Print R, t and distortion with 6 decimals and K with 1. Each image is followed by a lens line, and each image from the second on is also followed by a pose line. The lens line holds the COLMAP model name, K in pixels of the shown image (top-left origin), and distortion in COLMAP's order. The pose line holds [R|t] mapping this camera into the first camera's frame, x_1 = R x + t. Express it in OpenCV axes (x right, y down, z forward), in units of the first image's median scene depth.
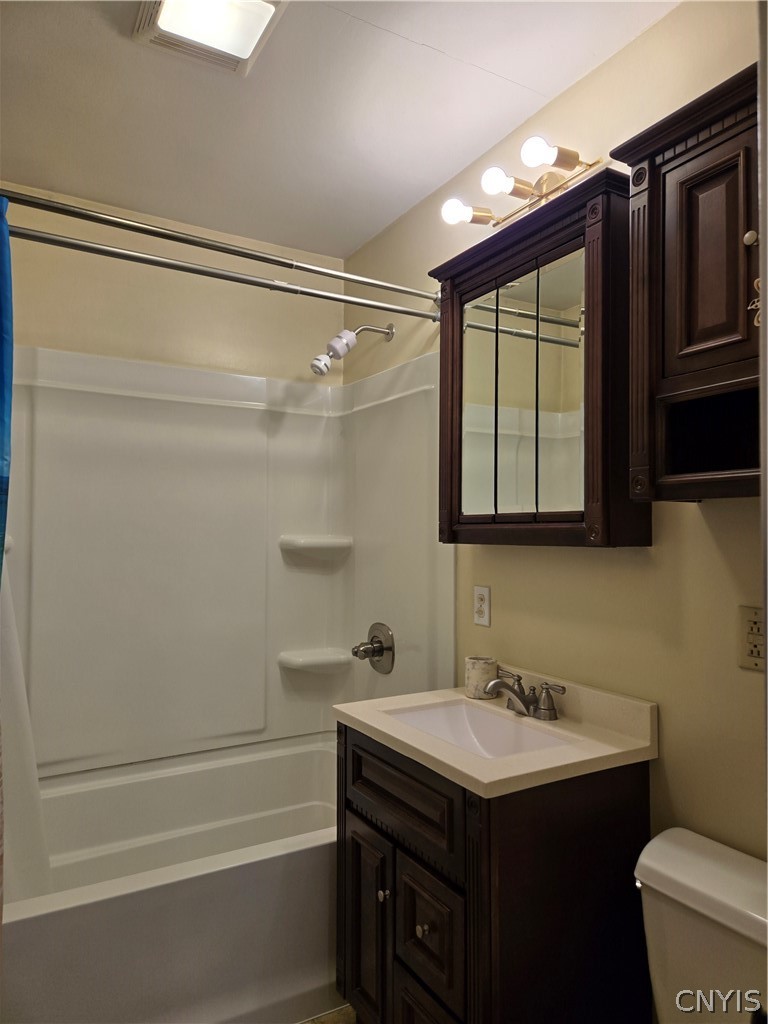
lens RADIAL K [[689.7, 0, 382.0], [0, 689.7, 512.5], [0, 0, 1]] dist [0.059330, -0.003257]
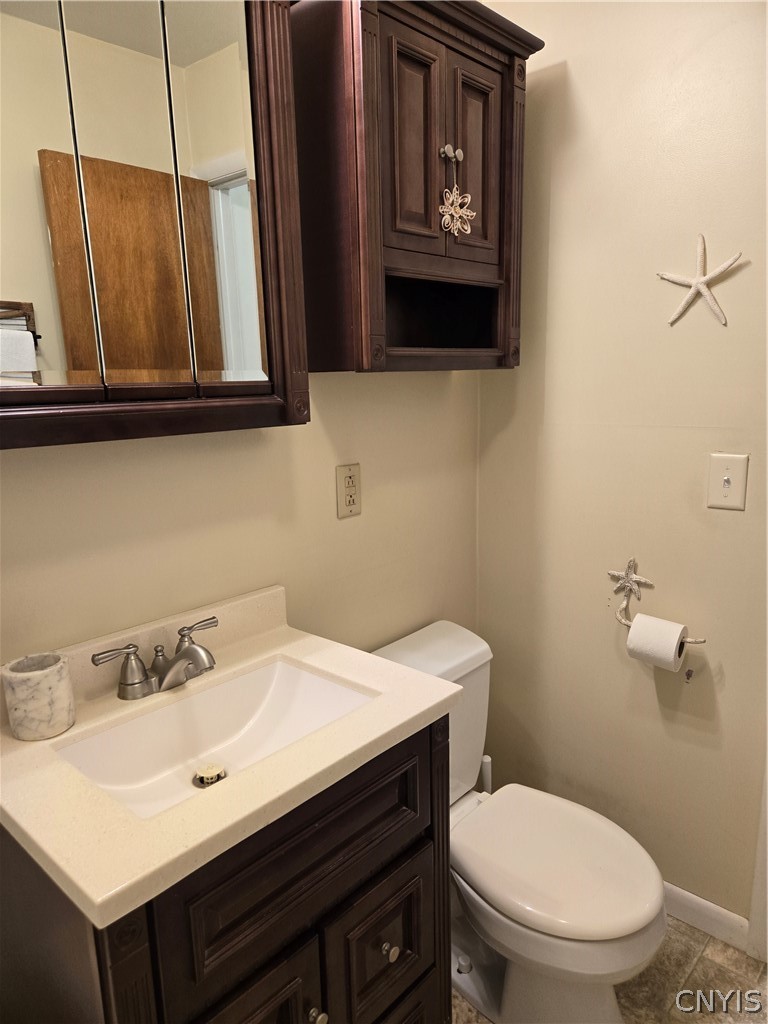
lens RADIAL K [[689.7, 0, 382.6], [0, 689.7, 513.9], [0, 0, 1]] dist [0.059330, -0.003257]
pose [[-0.300589, -0.191969, 0.934235, -0.529122], [-0.017842, 0.980495, 0.195734, -0.010835], [-0.953587, 0.042167, -0.298151, 1.161277]]
